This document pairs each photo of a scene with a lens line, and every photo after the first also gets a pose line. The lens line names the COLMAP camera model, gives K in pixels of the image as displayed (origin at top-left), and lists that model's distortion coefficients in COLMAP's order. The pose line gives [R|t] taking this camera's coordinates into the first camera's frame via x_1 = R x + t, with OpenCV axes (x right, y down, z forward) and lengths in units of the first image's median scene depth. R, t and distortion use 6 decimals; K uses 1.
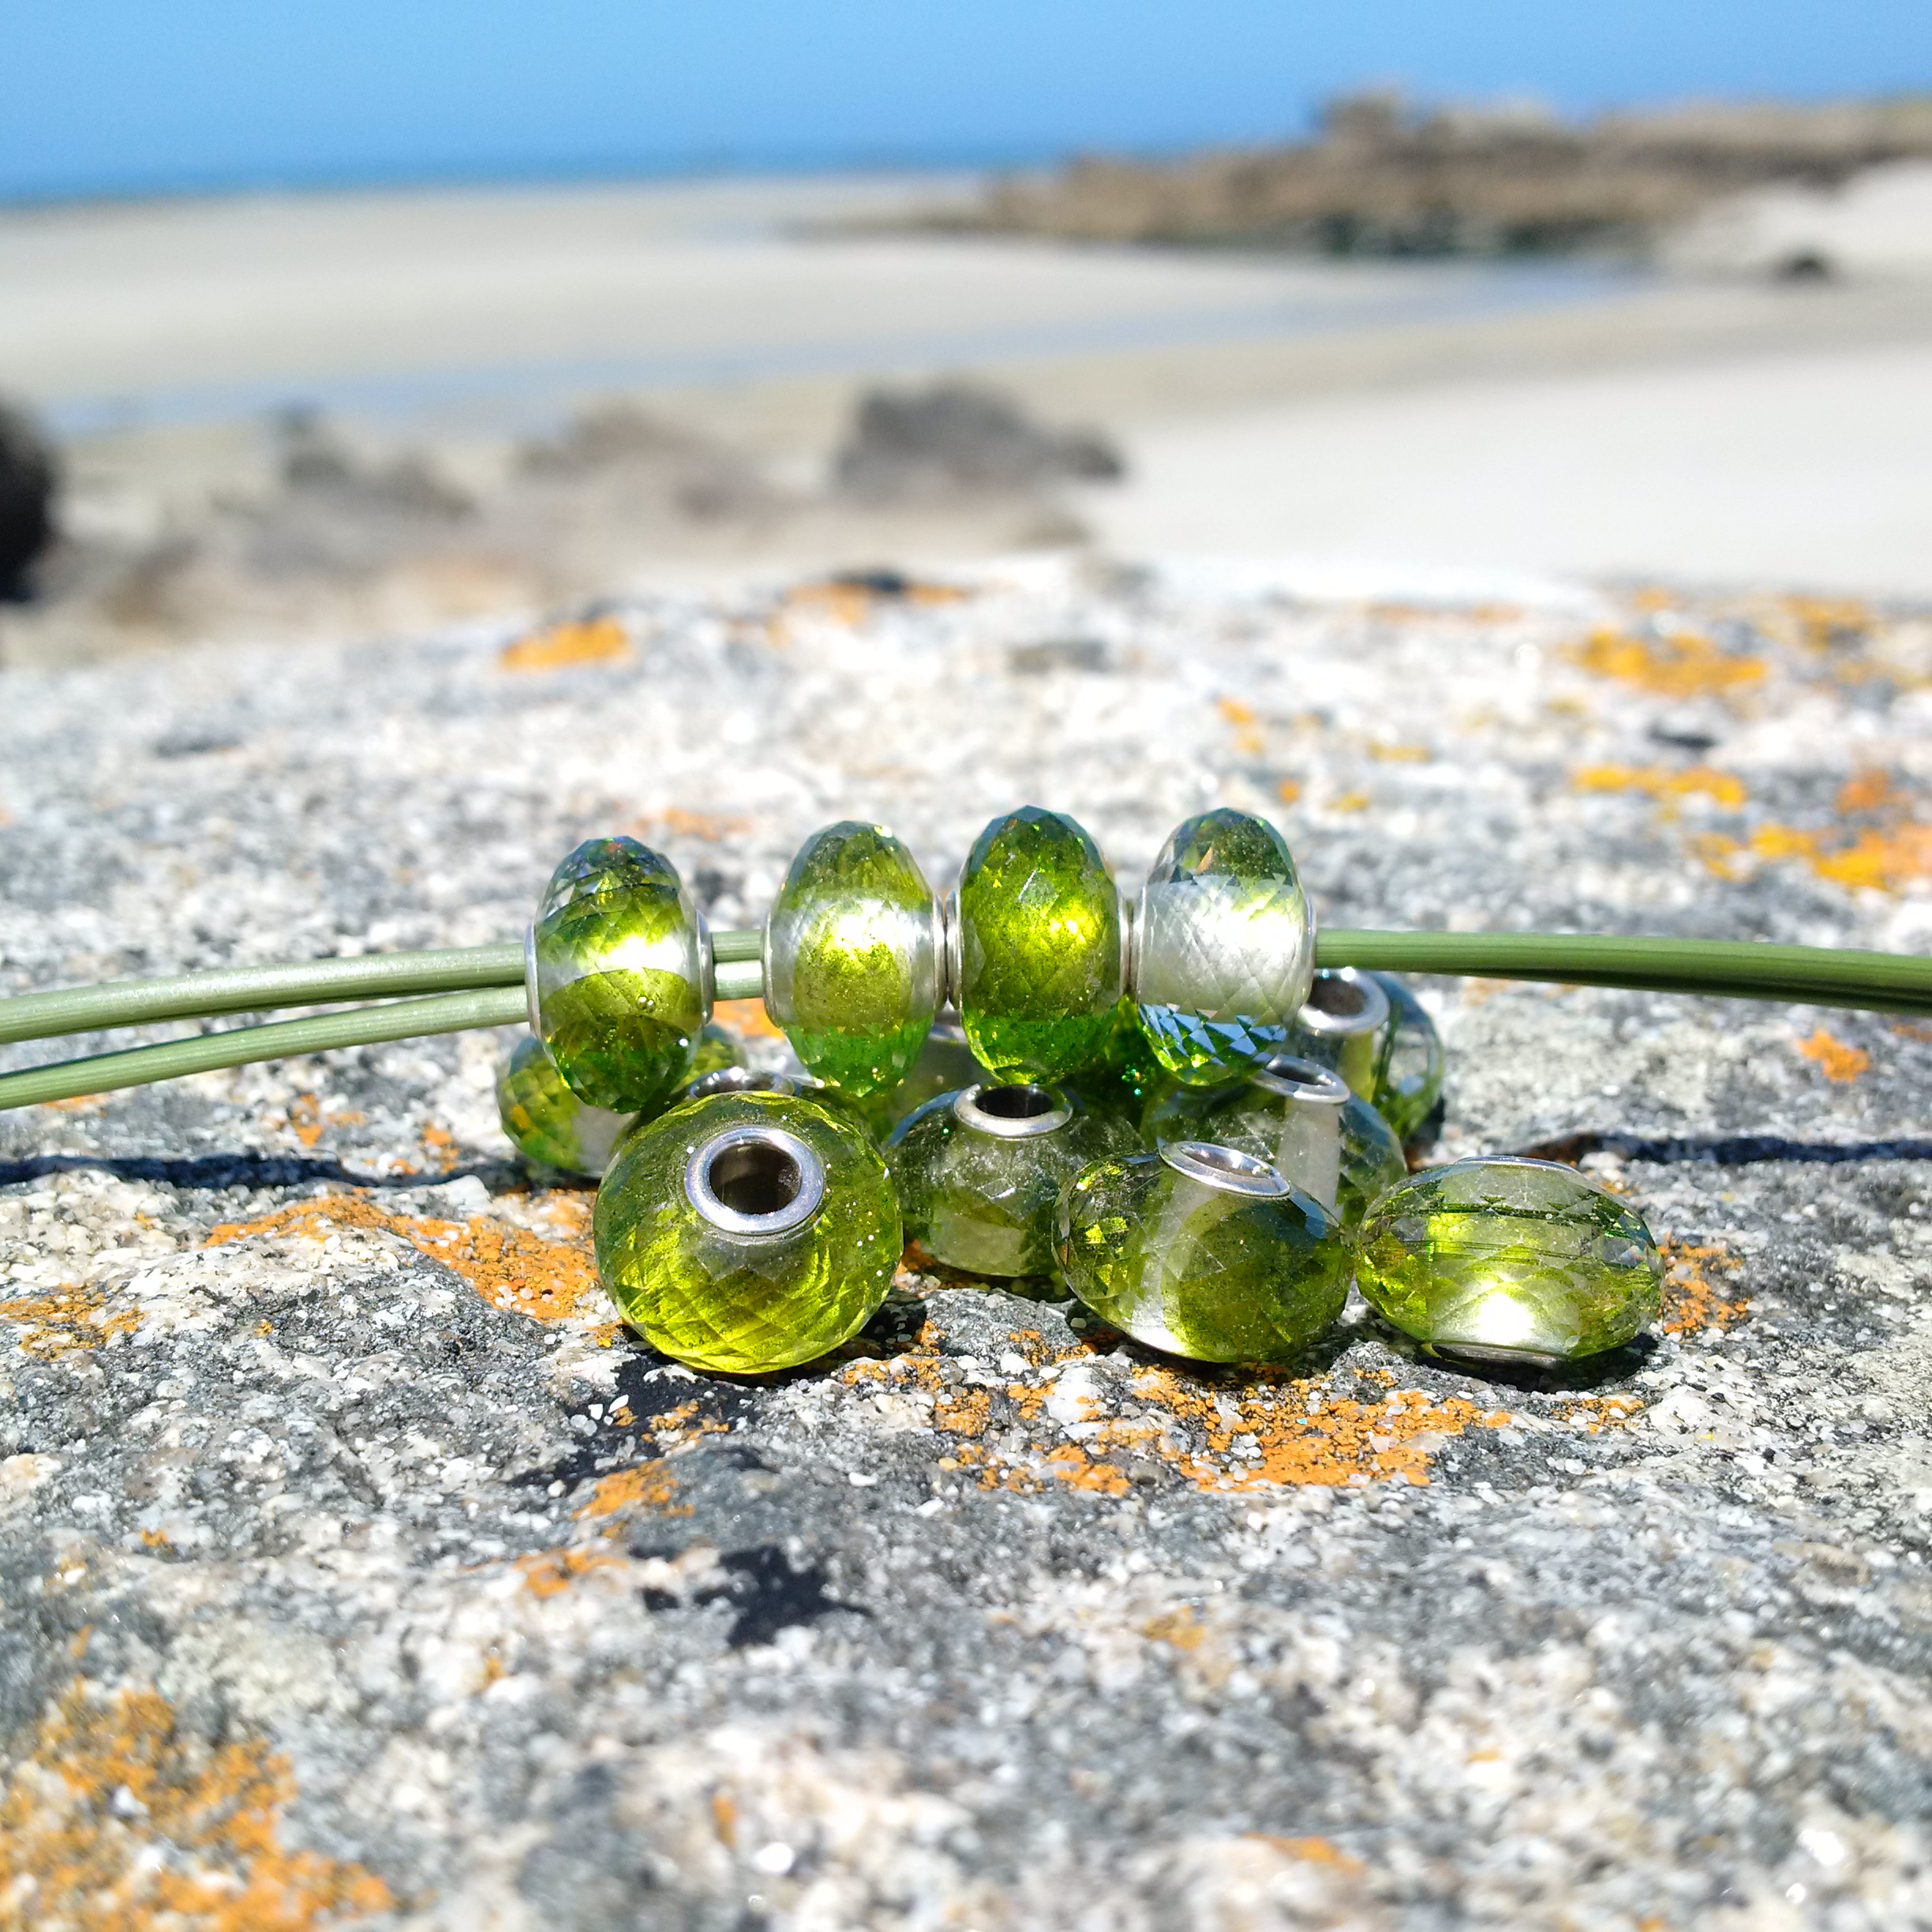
lens RADIAL K [[2450.8, 0, 967.2], [0, 2450.8, 1023.8], [0, 0, 1]] dist [0.242895, -0.787513]
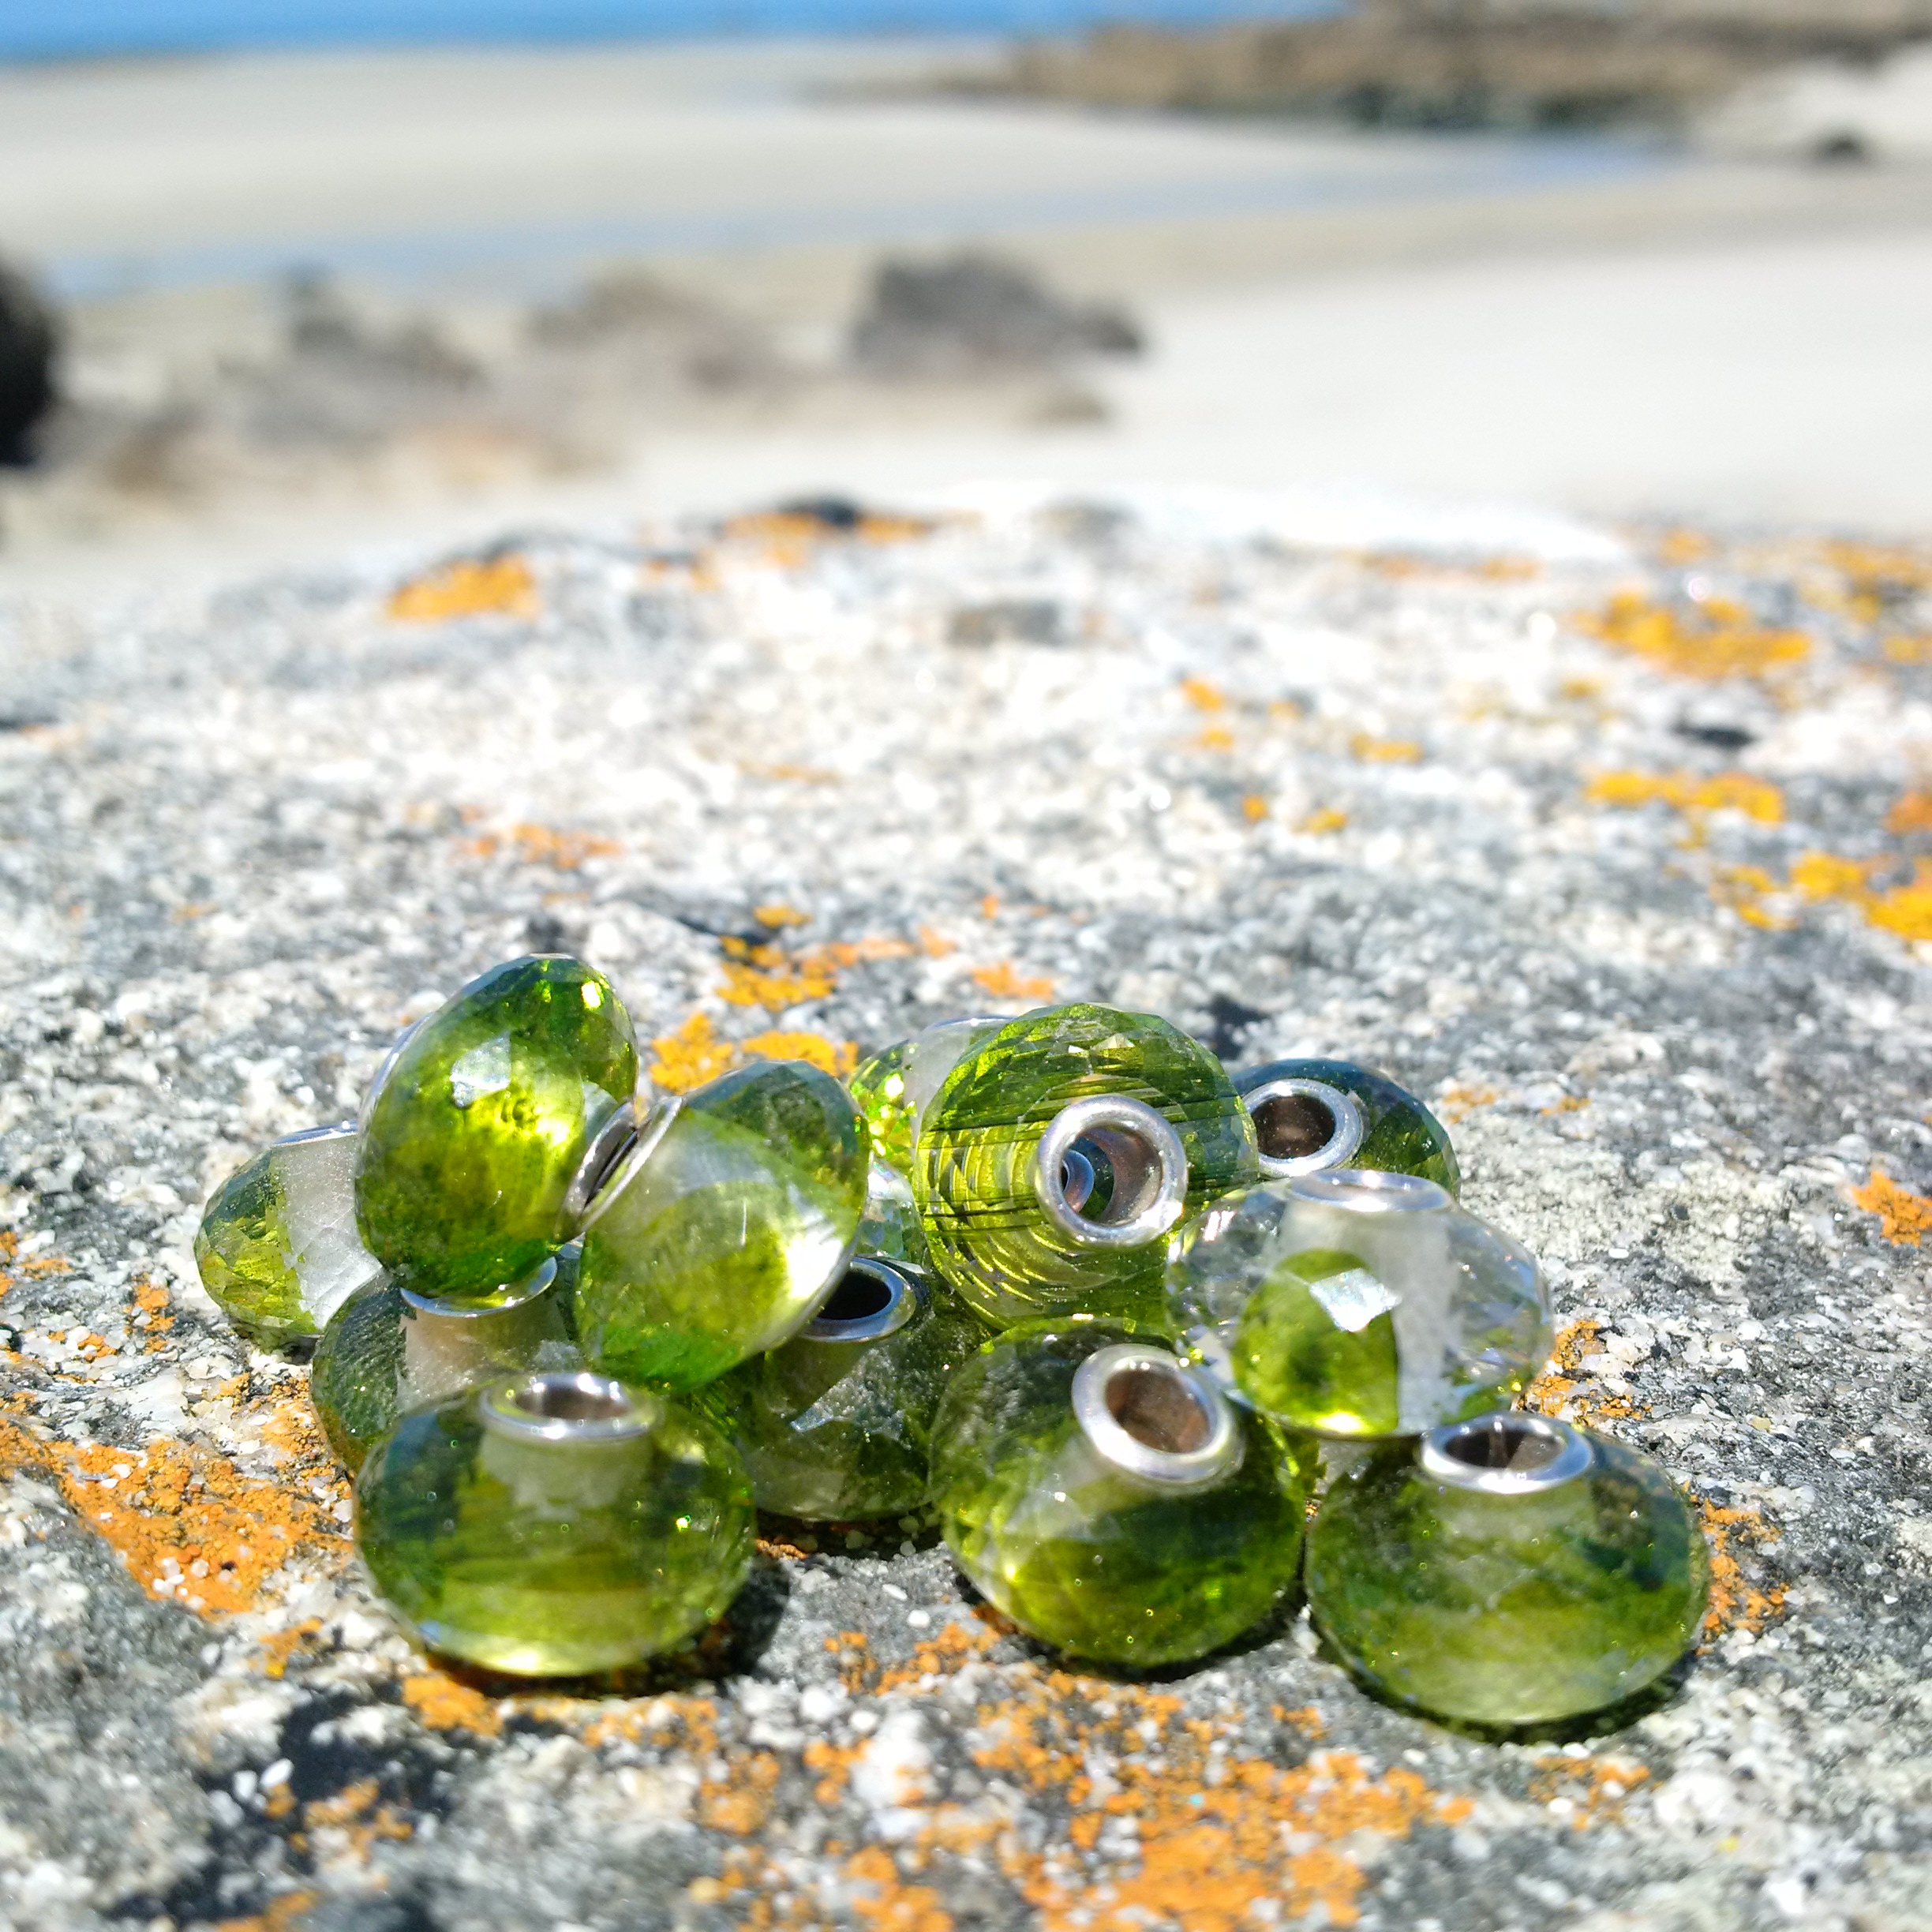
lens RADIAL K [[2450.8, 0, 967.2], [0, 2450.8, 1023.8], [0, 0, 1]] dist [0.242895, -0.787513]
pose [[0.999879, 0.014989, -0.004200, 0.066480], [-0.014767, 0.998708, 0.048613, -0.110903], [0.004923, -0.048546, 0.998809, 0.260741]]
